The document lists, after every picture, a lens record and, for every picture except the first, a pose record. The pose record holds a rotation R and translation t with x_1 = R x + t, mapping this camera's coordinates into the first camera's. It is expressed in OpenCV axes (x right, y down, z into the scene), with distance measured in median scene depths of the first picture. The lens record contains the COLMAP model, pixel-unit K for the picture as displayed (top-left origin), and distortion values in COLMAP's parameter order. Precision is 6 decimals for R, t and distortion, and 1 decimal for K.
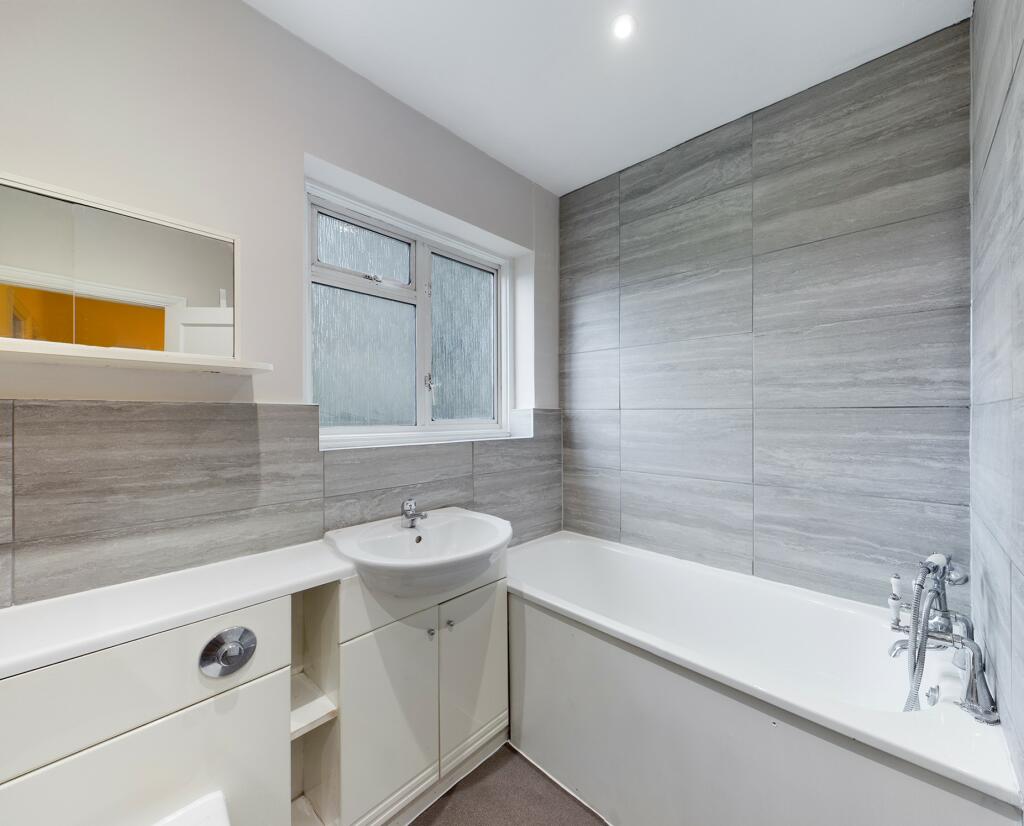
lens RADIAL K [[385.9, 0, 514.5], [0, 385.9, 414.9], [0, 0, 1]] dist [0.001458, 0.000111]
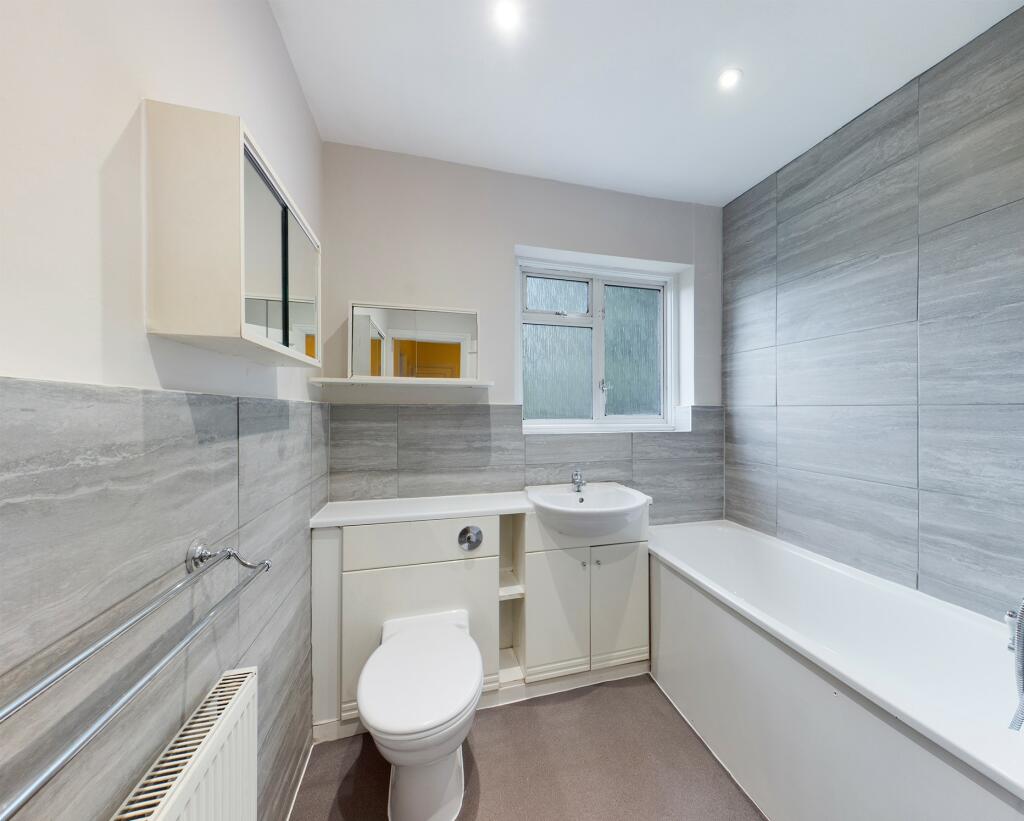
lens RADIAL K [[385.9, 0, 514.5], [0, 385.9, 412.4], [0, 0, 1]] dist [0.001458, 0.000111]
pose [[0.810116, 0.003801, -0.586257, 0.368489], [-0.001041, 0.999987, 0.005045, -0.002808], [0.586268, -0.003477, 0.810109, -0.271176]]
